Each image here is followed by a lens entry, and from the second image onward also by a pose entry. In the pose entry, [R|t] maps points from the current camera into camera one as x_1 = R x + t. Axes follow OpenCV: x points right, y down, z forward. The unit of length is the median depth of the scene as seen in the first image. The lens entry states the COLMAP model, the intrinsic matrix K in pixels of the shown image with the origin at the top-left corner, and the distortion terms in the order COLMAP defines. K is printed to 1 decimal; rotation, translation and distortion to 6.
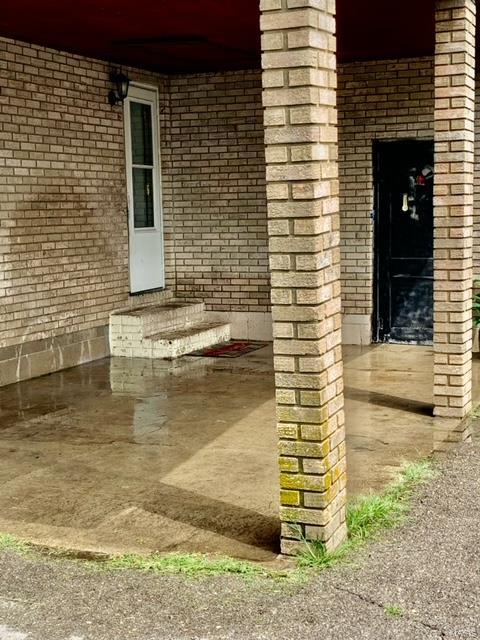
lens RADIAL K [[1026.1, 0, 233.9], [0, 1026.1, 316.8], [0, 0, 1]] dist [0.189909, -0.606624]
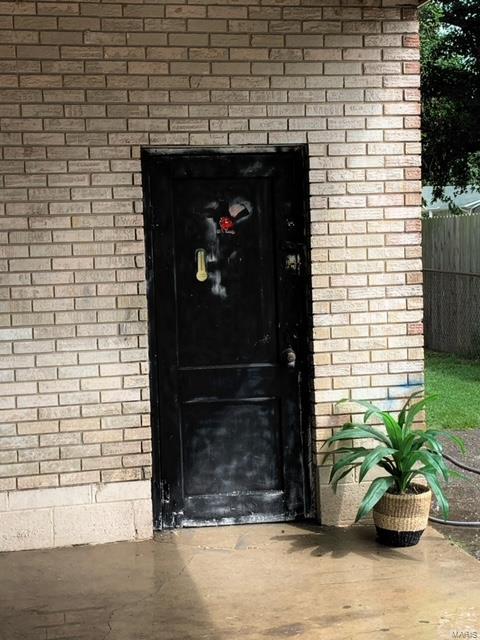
lens RADIAL K [[1026.1, 0, 233.9], [0, 1026.1, 316.8], [0, 0, 1]] dist [0.189909, -0.606624]
pose [[0.824765, -0.049462, 0.563308, -0.129147], [0.076304, 0.996791, -0.024196, -0.071586], [-0.560303, 0.062939, 0.825893, 0.563633]]
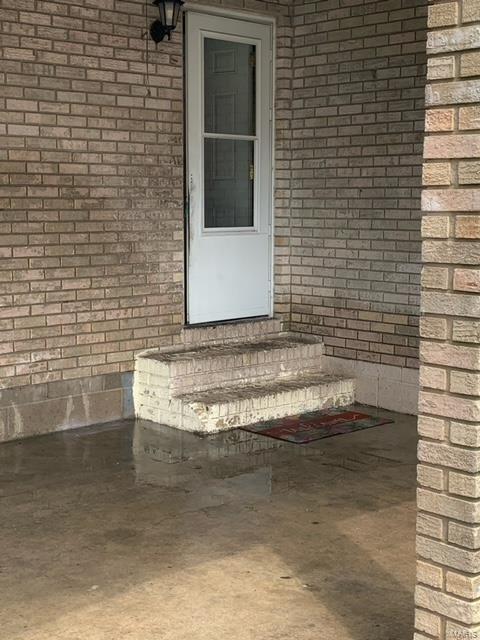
lens RADIAL K [[1026.1, 0, 233.9], [0, 1026.1, 316.8], [0, 0, 1]] dist [0.189909, -0.606624]
pose [[0.911576, 0.069652, -0.405189, 0.206958], [-0.064146, 0.997571, 0.027170, -0.050024], [0.406097, 0.001224, 0.913829, 0.411973]]
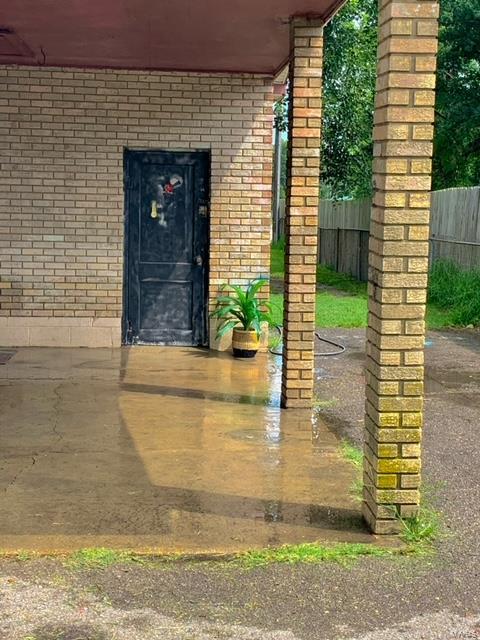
lens RADIAL K [[1026.1, 0, 233.9], [0, 1026.1, 316.8], [0, 0, 1]] dist [0.189909, -0.606624]
pose [[0.881884, -0.013278, 0.471279, -0.261455], [0.015808, 0.999874, -0.001409, 0.000378], [-0.471201, 0.008693, 0.881983, 0.048986]]
